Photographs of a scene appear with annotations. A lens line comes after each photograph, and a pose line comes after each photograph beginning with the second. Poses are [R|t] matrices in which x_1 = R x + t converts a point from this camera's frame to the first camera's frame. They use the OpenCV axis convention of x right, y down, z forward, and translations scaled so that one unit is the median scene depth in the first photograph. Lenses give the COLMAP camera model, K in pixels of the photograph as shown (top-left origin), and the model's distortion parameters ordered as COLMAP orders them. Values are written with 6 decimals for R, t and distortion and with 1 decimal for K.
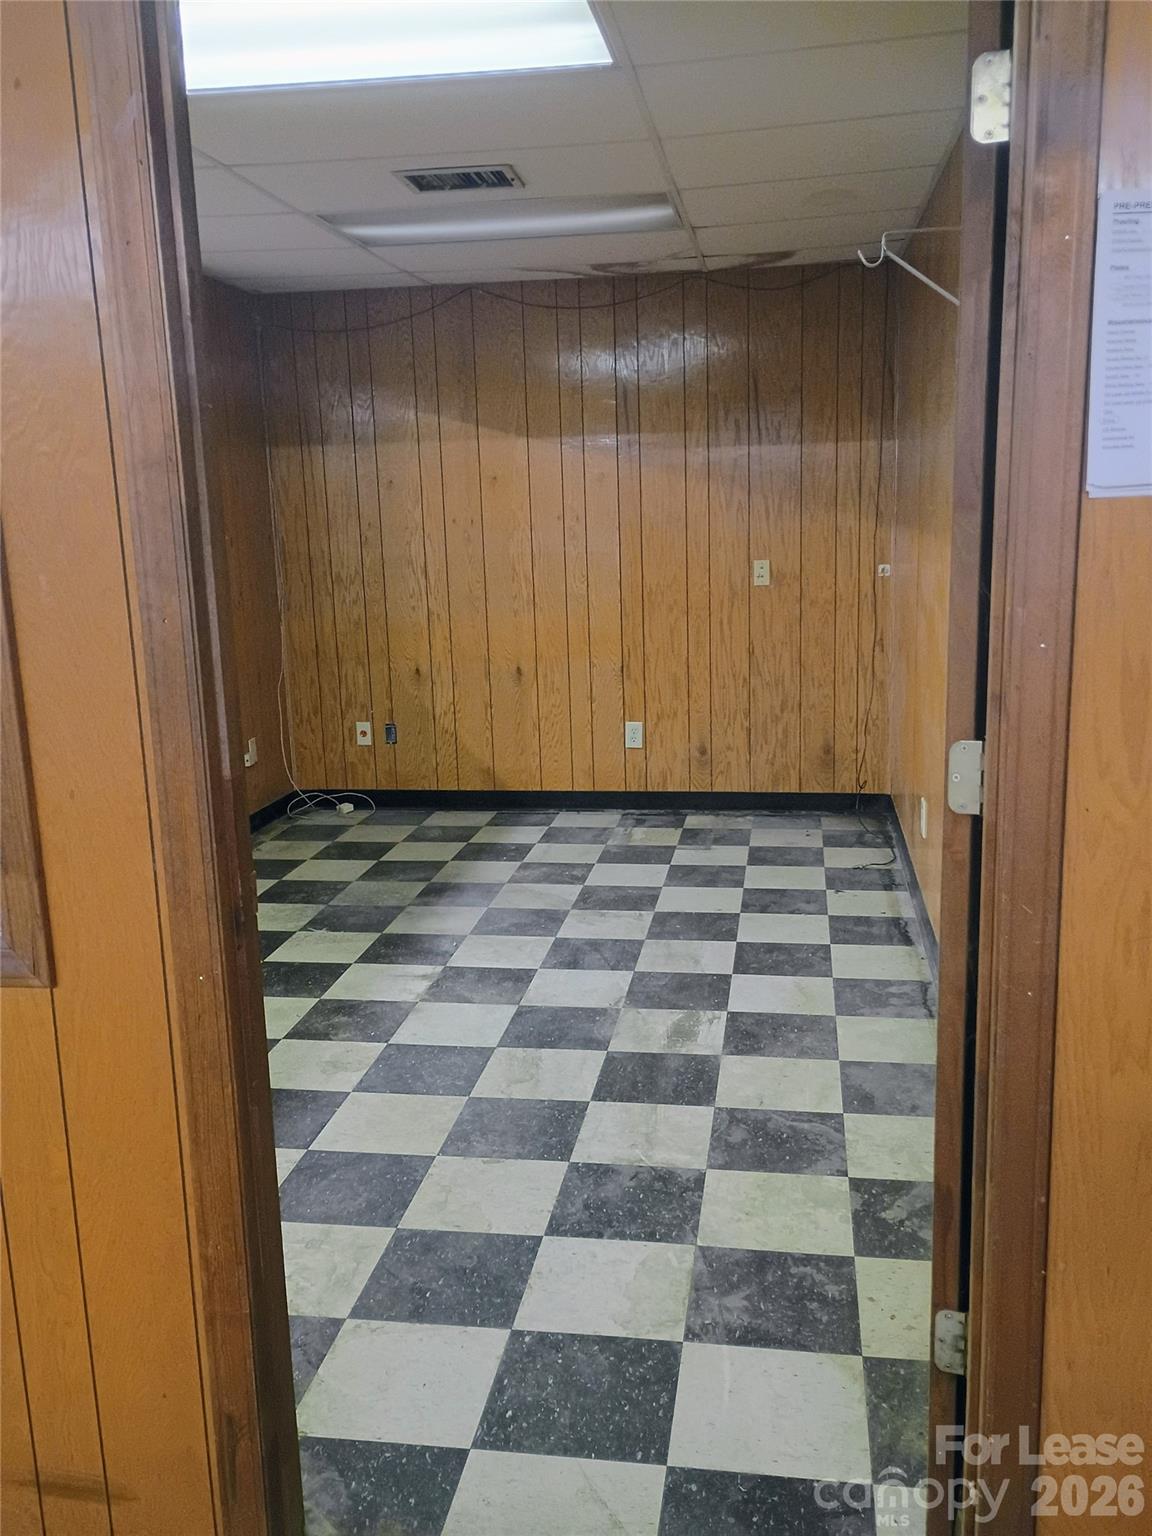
lens RADIAL K [[1374.7, 0, 583.8], [0, 1374.7, 769.5], [0, 0, 1]] dist [-0.010192, -0.007342]
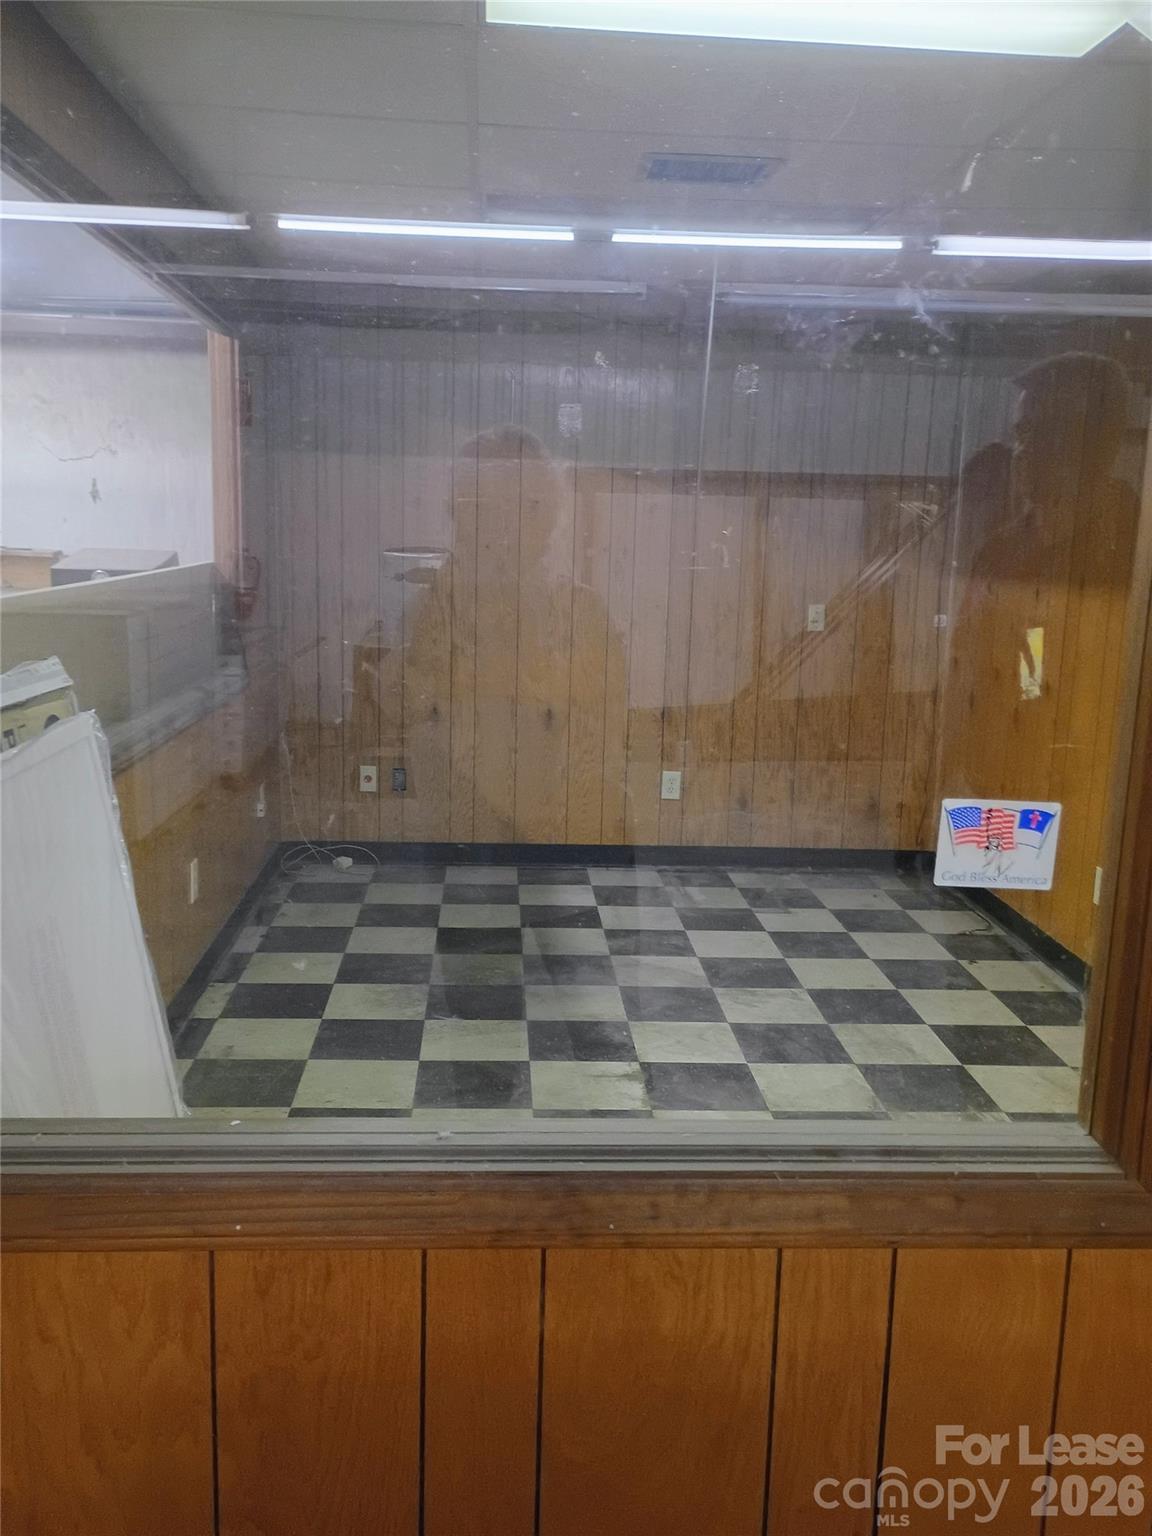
lens RADIAL K [[1374.7, 0, 571.7], [0, 1374.7, 770.0], [0, 0, 1]] dist [-0.010192, -0.007342]
pose [[0.977908, 0.016541, 0.208380, -0.246611], [-0.013045, 0.999750, -0.018138, -0.019757], [-0.208628, 0.015019, 0.977880, 0.115401]]
